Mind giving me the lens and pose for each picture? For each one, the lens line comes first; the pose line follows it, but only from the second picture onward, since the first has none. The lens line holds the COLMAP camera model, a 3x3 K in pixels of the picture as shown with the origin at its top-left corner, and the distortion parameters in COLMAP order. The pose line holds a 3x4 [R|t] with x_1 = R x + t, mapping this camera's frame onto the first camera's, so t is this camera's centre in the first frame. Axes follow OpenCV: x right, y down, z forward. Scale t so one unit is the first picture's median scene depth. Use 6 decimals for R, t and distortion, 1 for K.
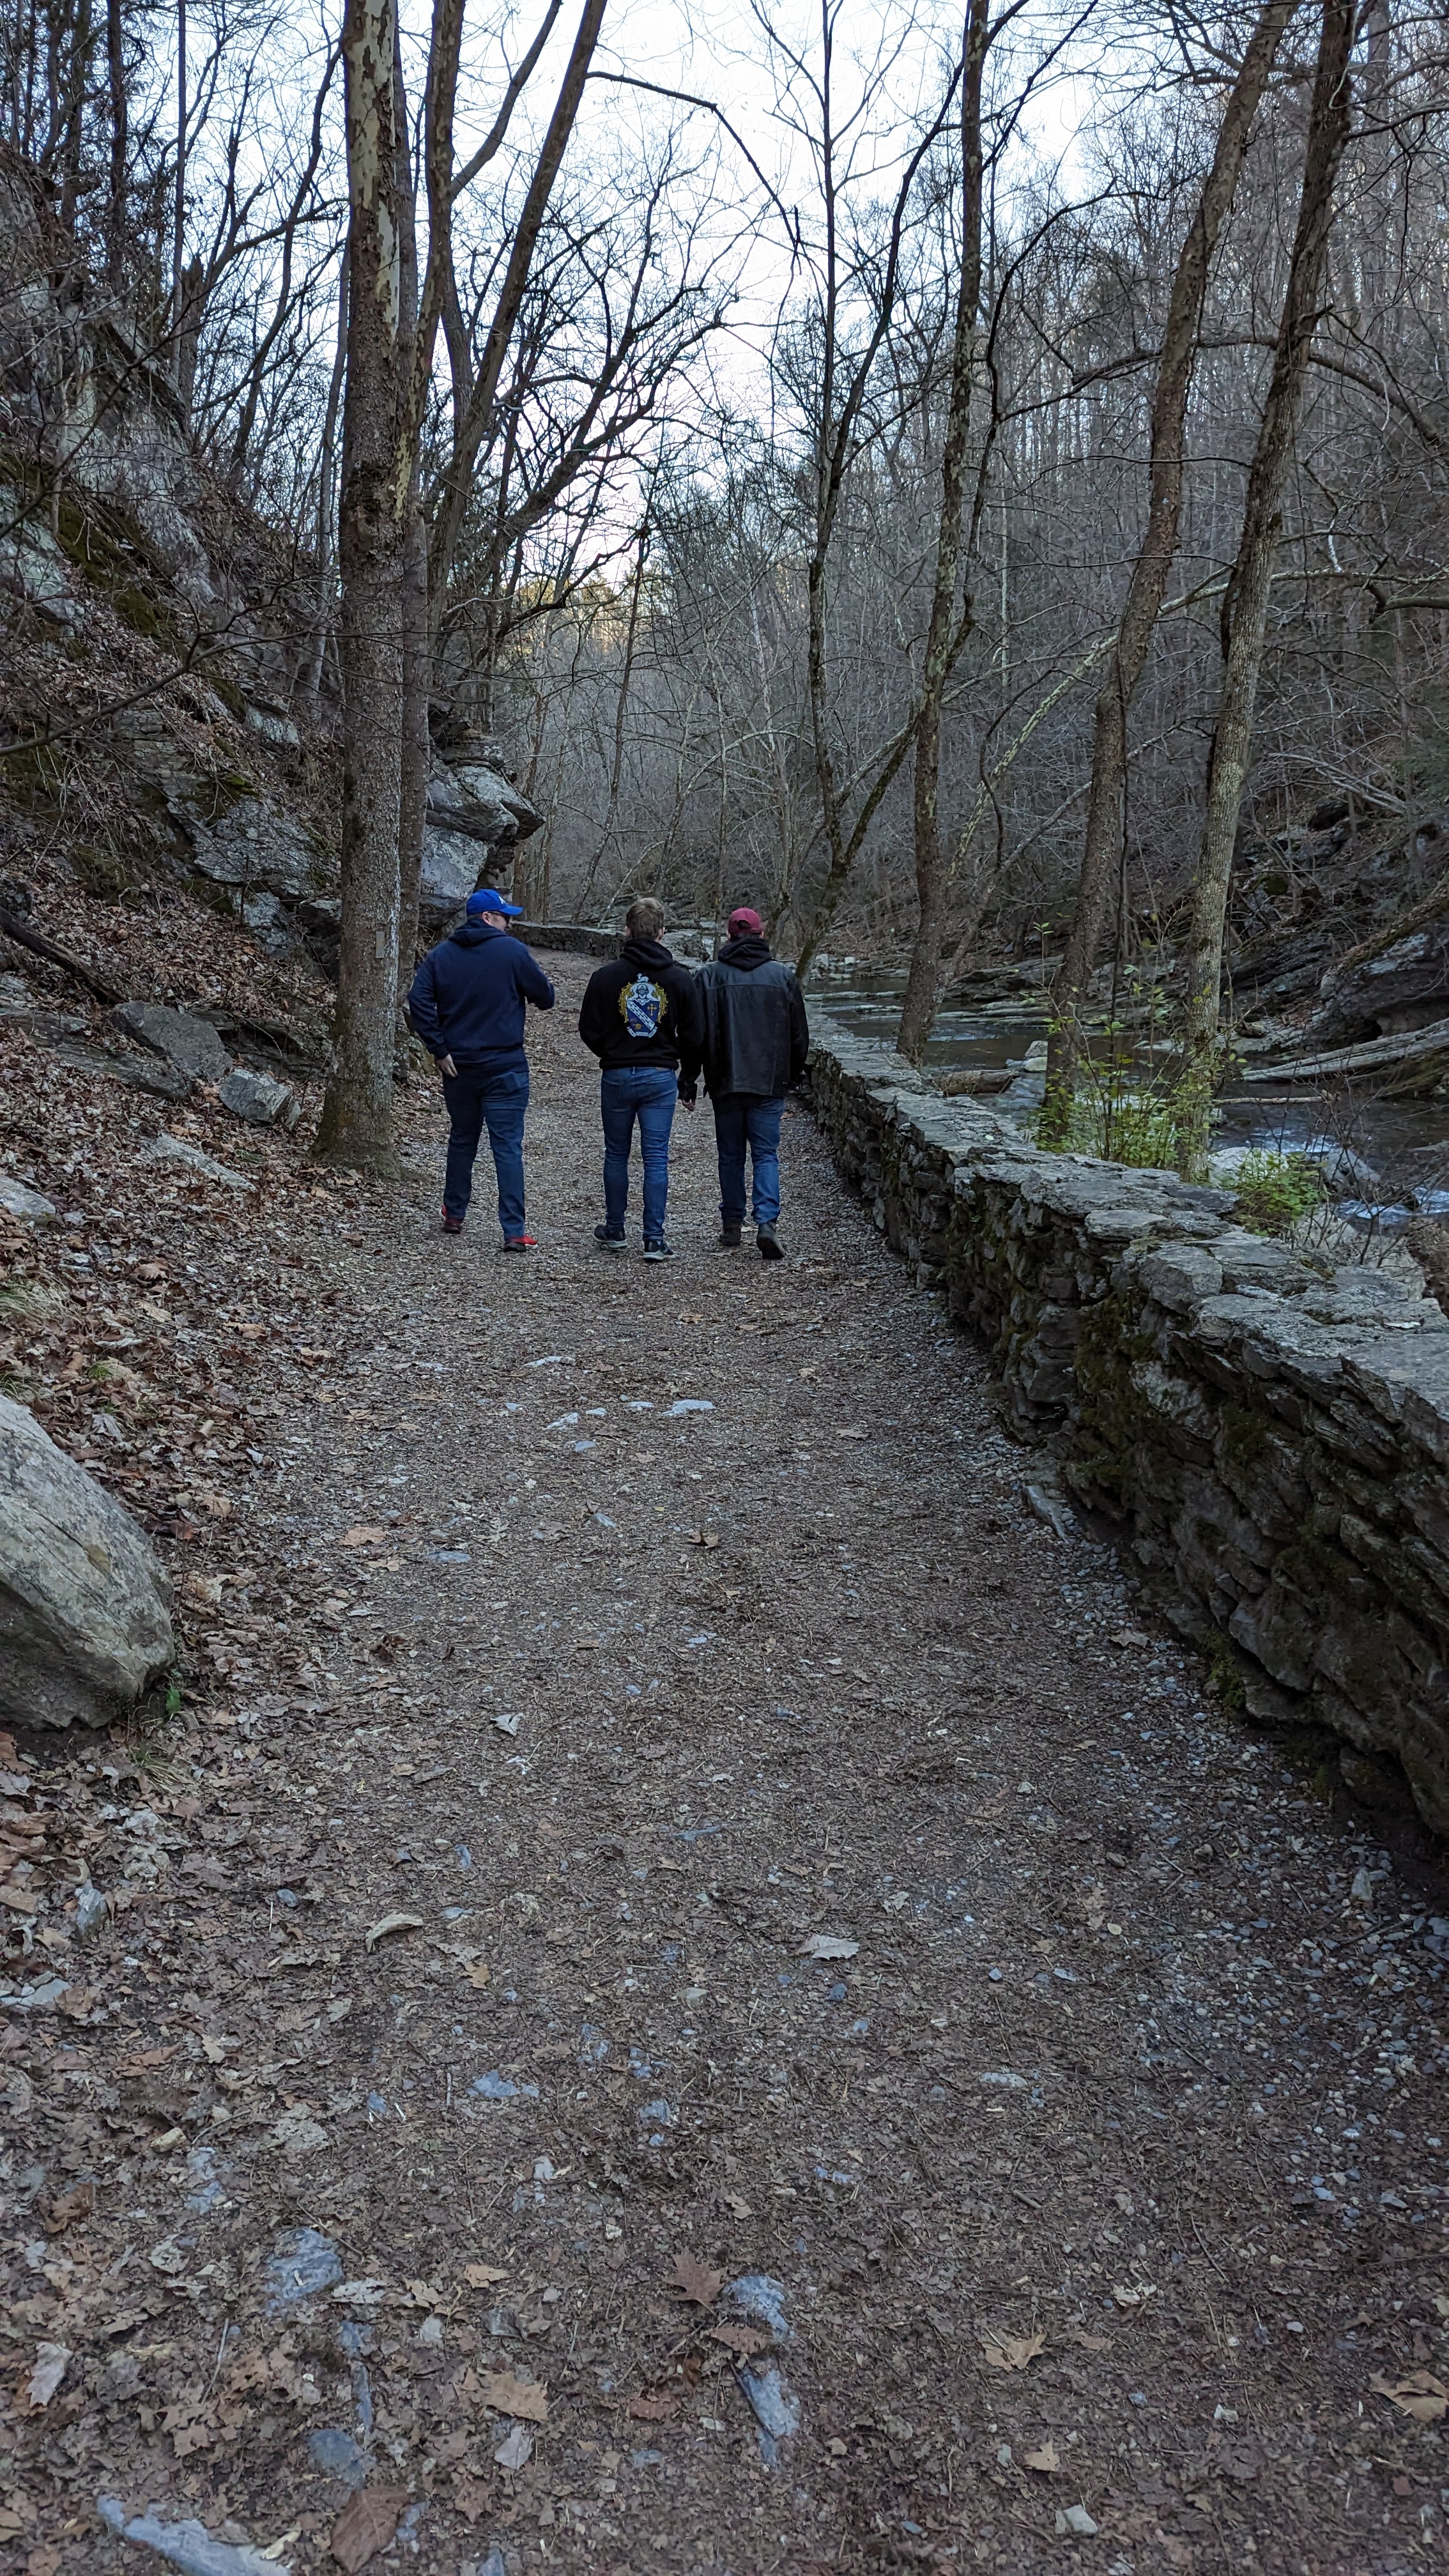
lens RADIAL K [[1796.3, 0, 760.3], [0, 1796.3, 1285.5], [0, 0, 1]] dist [0.048473, -0.046561]
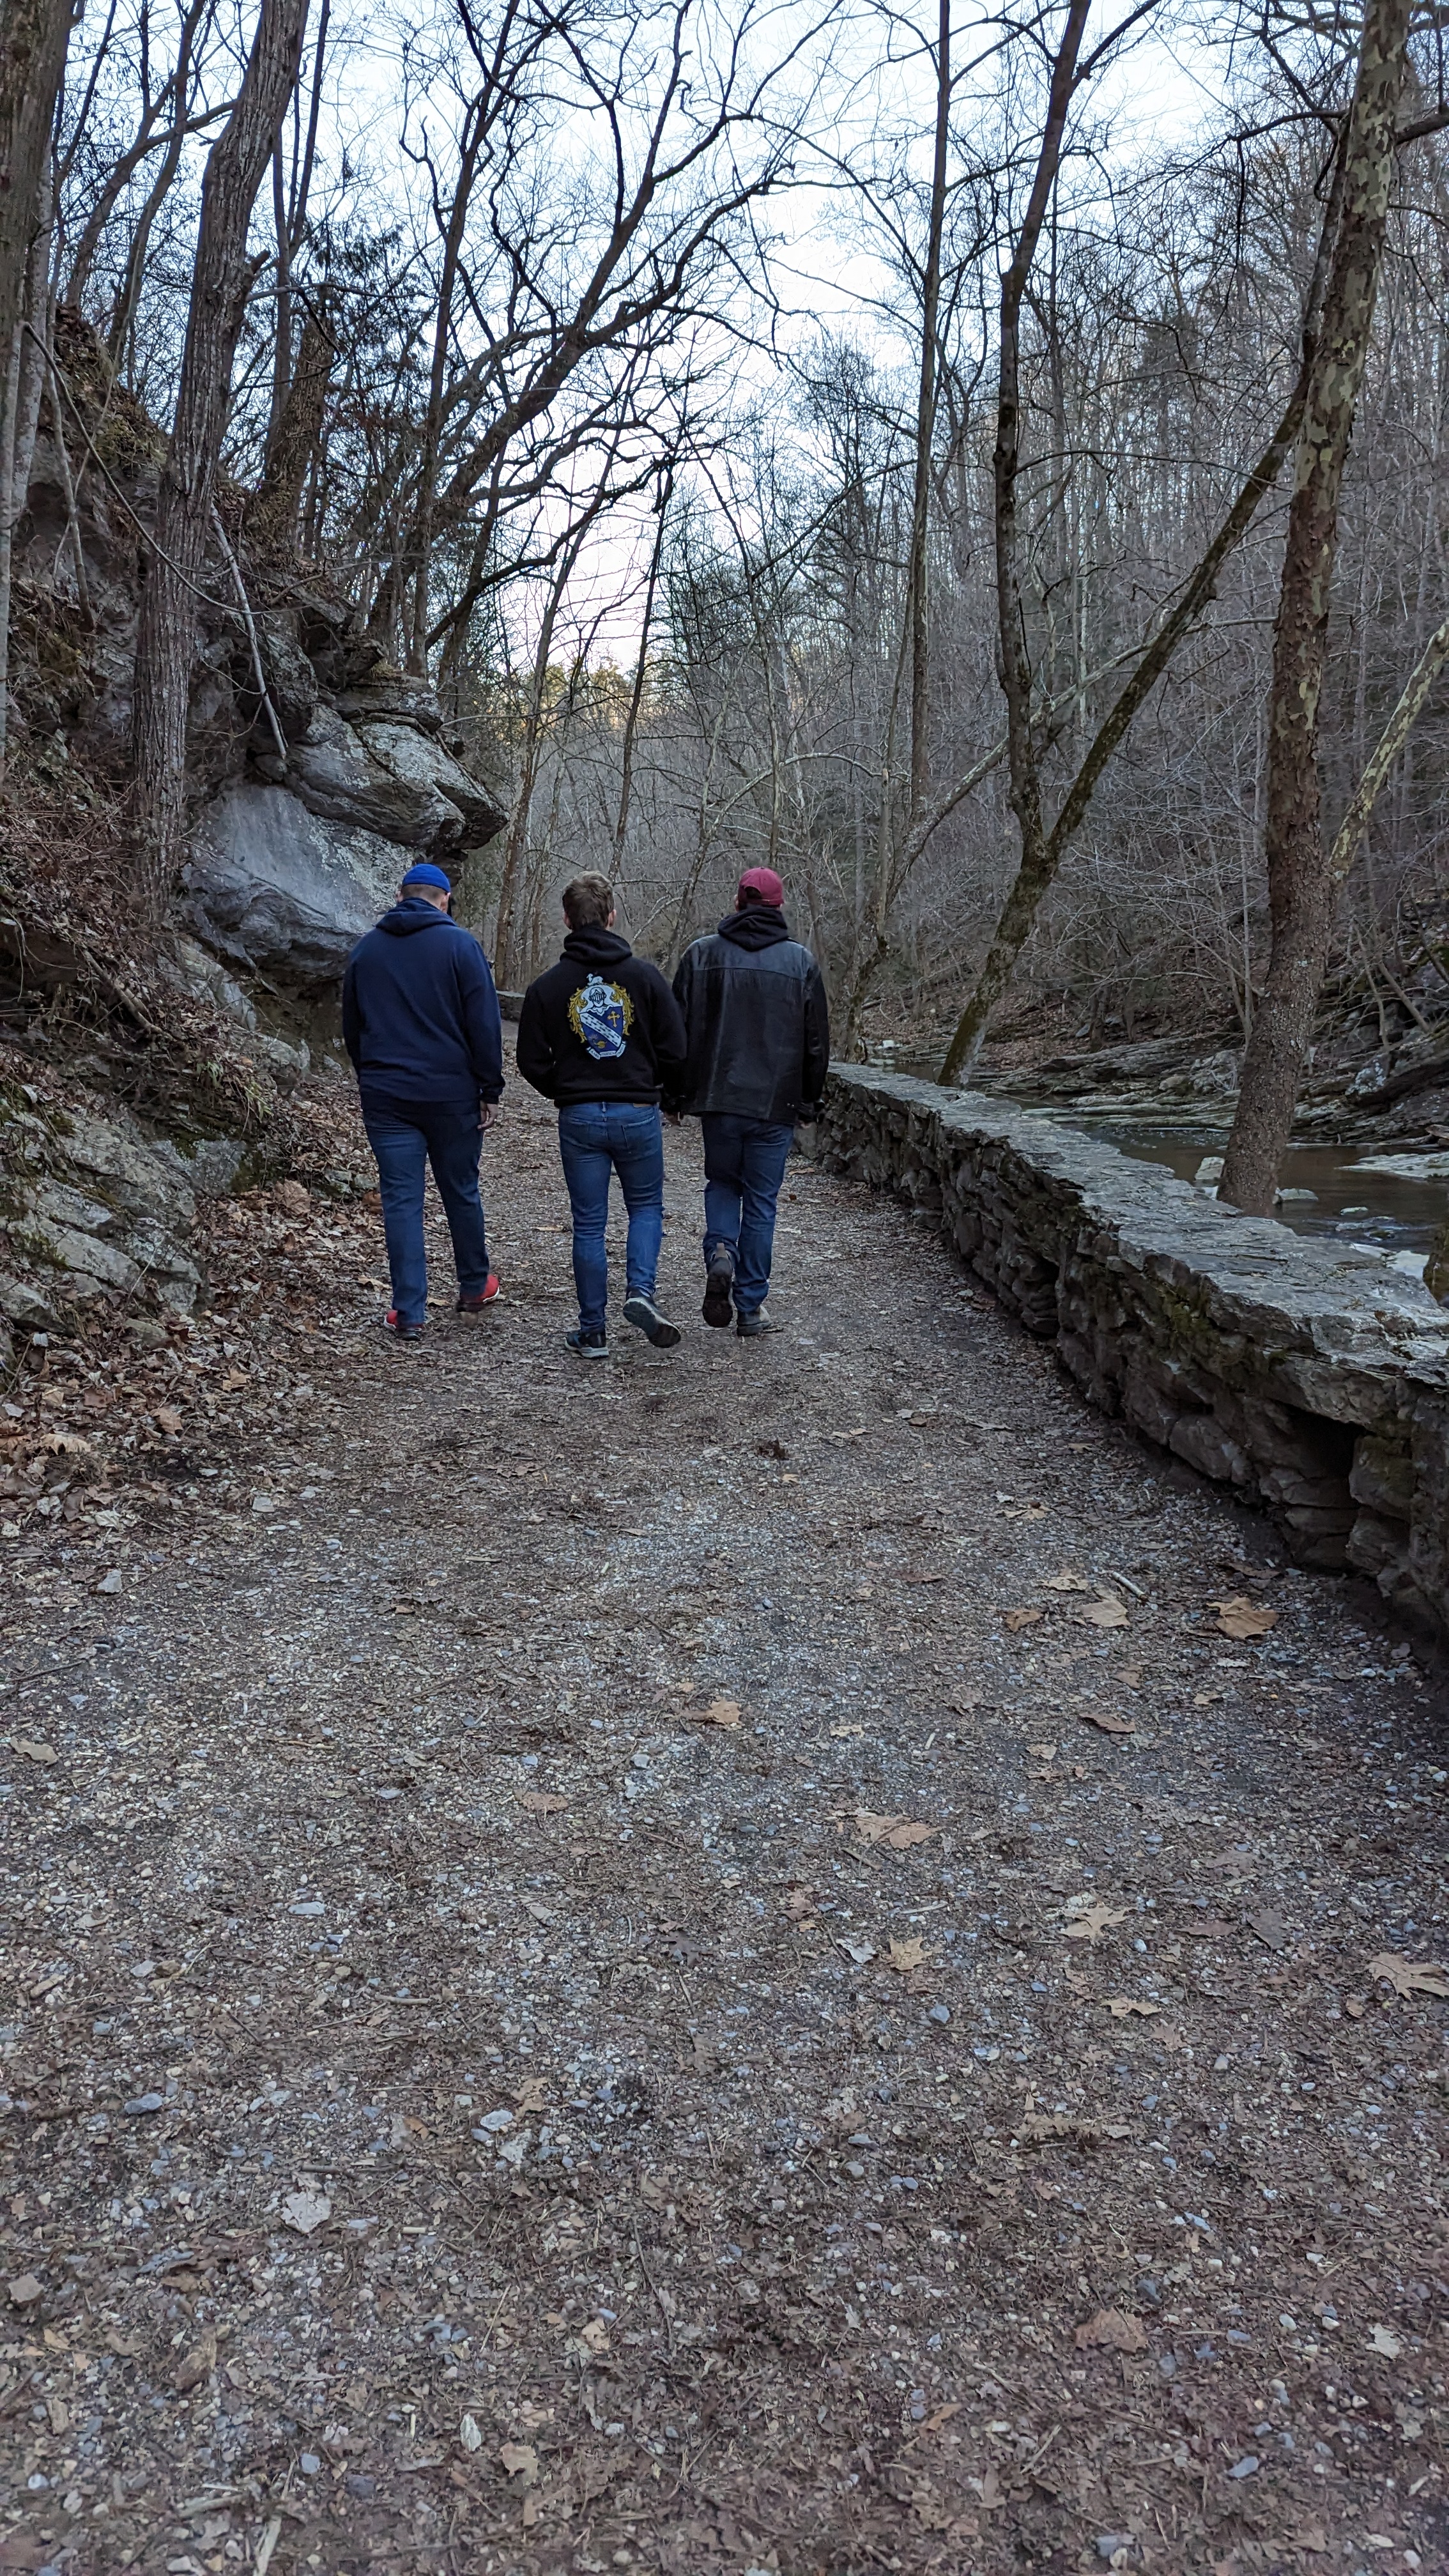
lens RADIAL K [[1799.9, 0, 803.4], [0, 1799.9, 1288.3], [0, 0, 1]] dist [0.051214, -0.050342]
pose [[0.999737, 0.008834, 0.021147, -0.069597], [-0.007903, 0.999013, -0.043710, -0.166540], [-0.021512, 0.043531, 0.998820, 0.937619]]
